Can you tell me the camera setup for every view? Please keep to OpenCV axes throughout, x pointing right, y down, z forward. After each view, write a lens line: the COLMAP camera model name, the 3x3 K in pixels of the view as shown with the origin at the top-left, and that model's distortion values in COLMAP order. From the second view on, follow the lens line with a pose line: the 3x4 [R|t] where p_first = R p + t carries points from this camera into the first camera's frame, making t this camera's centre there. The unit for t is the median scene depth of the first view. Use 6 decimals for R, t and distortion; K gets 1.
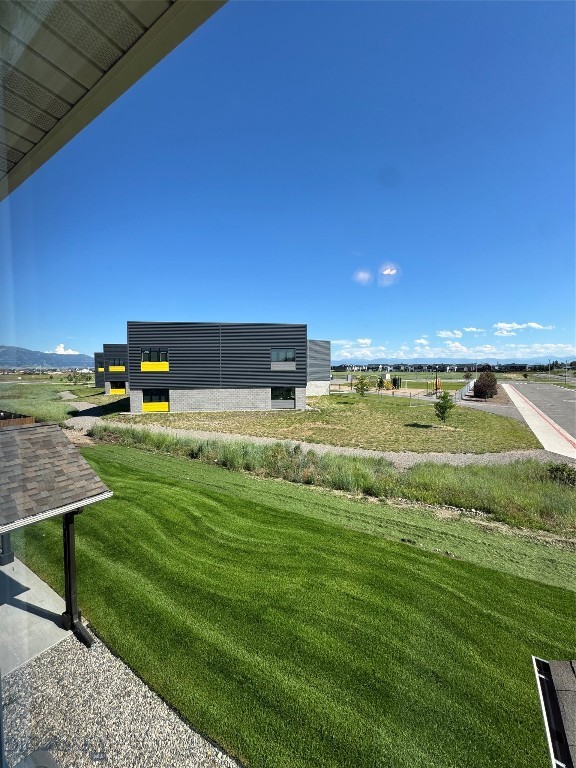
lens RADIAL K [[305.5, 0, 288.0], [0, 305.5, 384.0], [0, 0, 1]] dist [-0.001067, 0.000097]
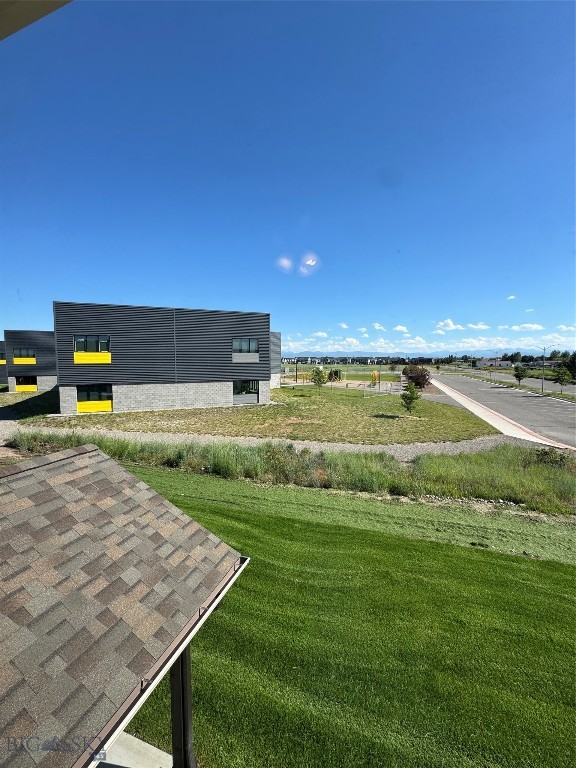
lens RADIAL K [[305.5, 0, 288.0], [0, 305.5, 384.0], [0, 0, 1]] dist [-0.001067, 0.000097]
pose [[0.972892, -0.015272, 0.230753, -0.131804], [0.009722, 0.999636, 0.025171, -0.001931], [-0.231053, -0.022246, 0.972687, 0.082224]]
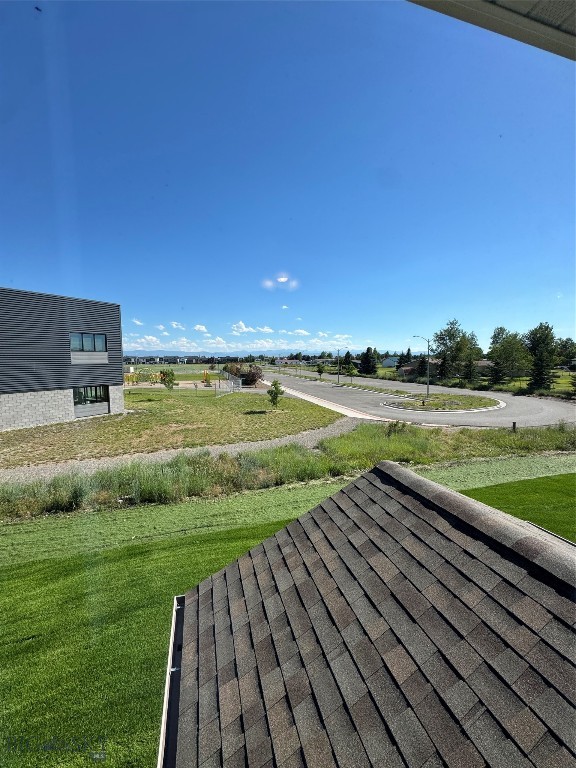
lens RADIAL K [[305.5, 0, 288.0], [0, 305.5, 384.0], [0, 0, 1]] dist [-0.001067, 0.000097]
pose [[0.663191, -0.061361, 0.745931, -0.314083], [0.042640, 0.998113, 0.044196, -0.009790], [-0.747235, 0.002496, 0.664556, 0.193990]]
